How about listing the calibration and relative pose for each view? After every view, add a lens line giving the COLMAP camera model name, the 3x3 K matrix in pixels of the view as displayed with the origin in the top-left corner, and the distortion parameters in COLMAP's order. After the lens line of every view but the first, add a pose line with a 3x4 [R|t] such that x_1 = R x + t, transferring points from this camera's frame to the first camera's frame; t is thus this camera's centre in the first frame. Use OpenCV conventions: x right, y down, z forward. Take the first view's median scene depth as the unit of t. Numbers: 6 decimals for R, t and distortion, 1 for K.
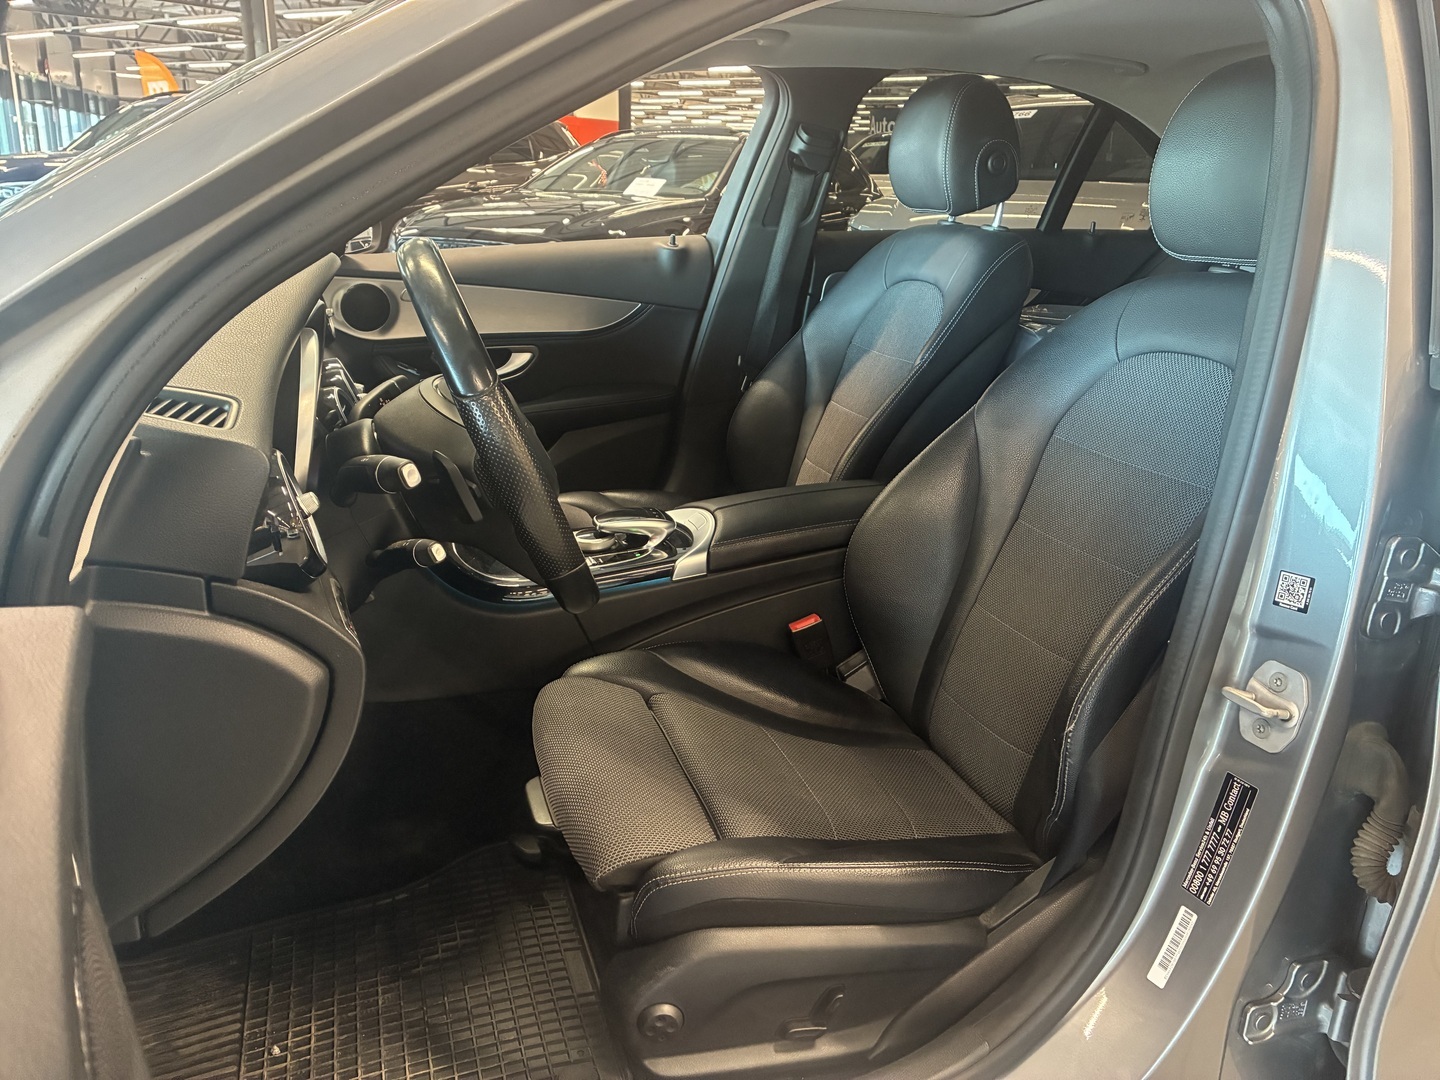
lens RADIAL K [[1056.9, 0, 720.0], [0, 1056.9, 540.0], [0, 0, 1]] dist [-0.034734, -0.003205]
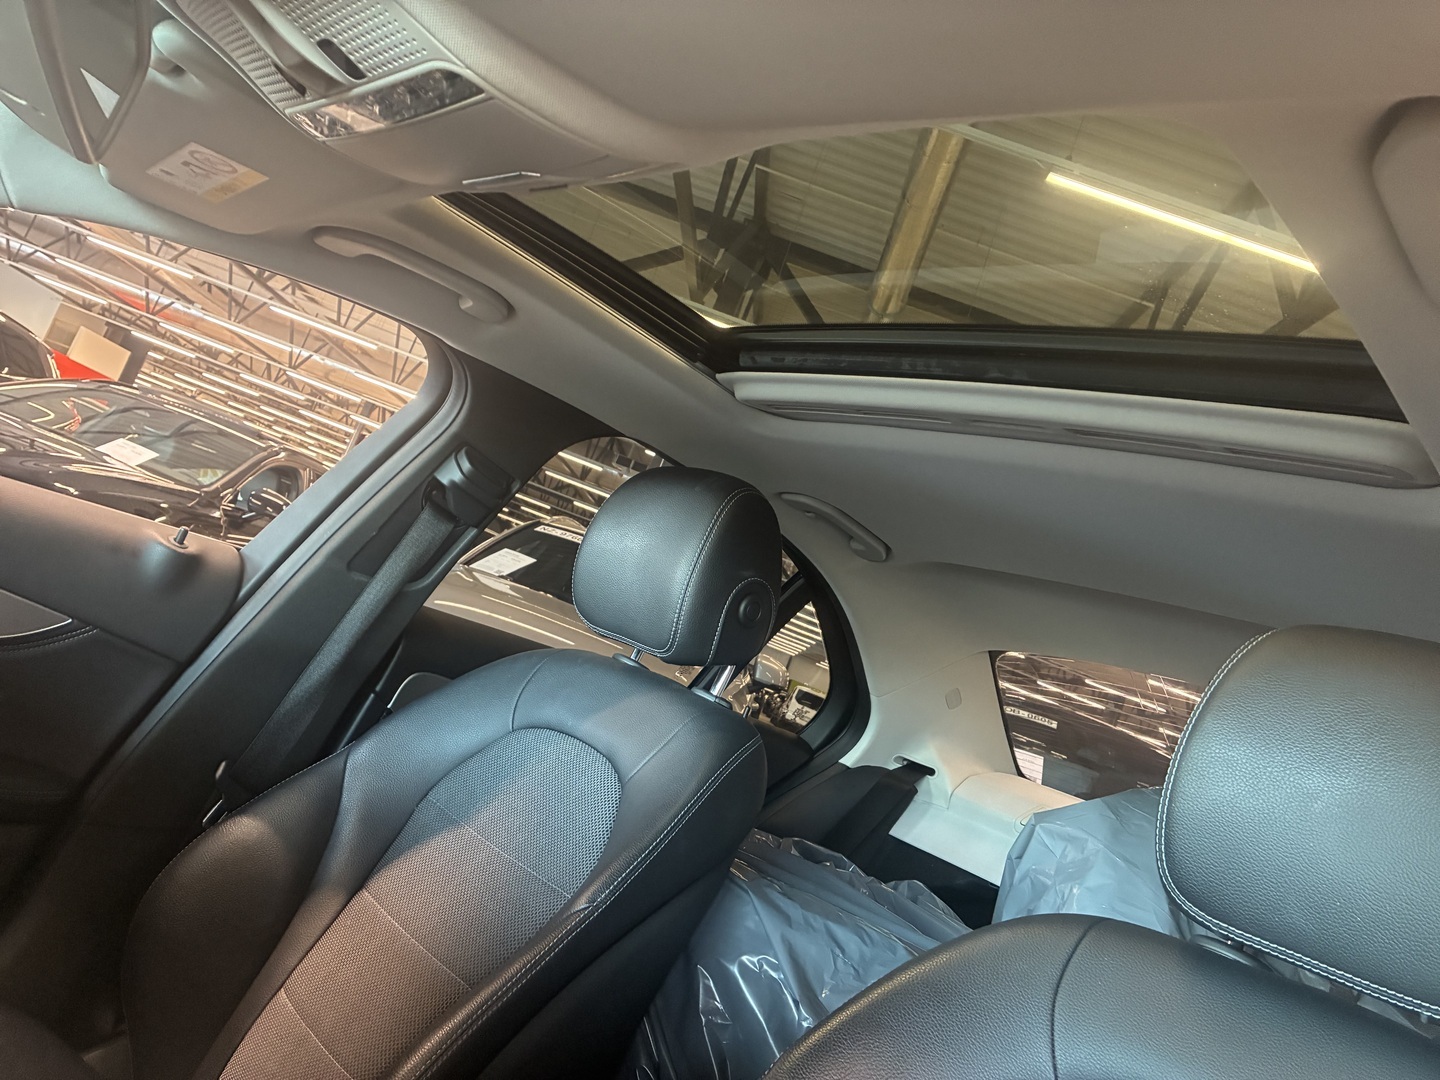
lens RADIAL K [[1095.0, 0, 720.0], [0, 1095.0, 540.0], [0, 0, 1]] dist [0.026822, 0.000912]
pose [[0.840078, 0.358614, 0.407019, -0.041279], [-0.191414, 0.898015, -0.396143, -0.098739], [-0.507572, 0.254882, 0.823047, 0.350086]]
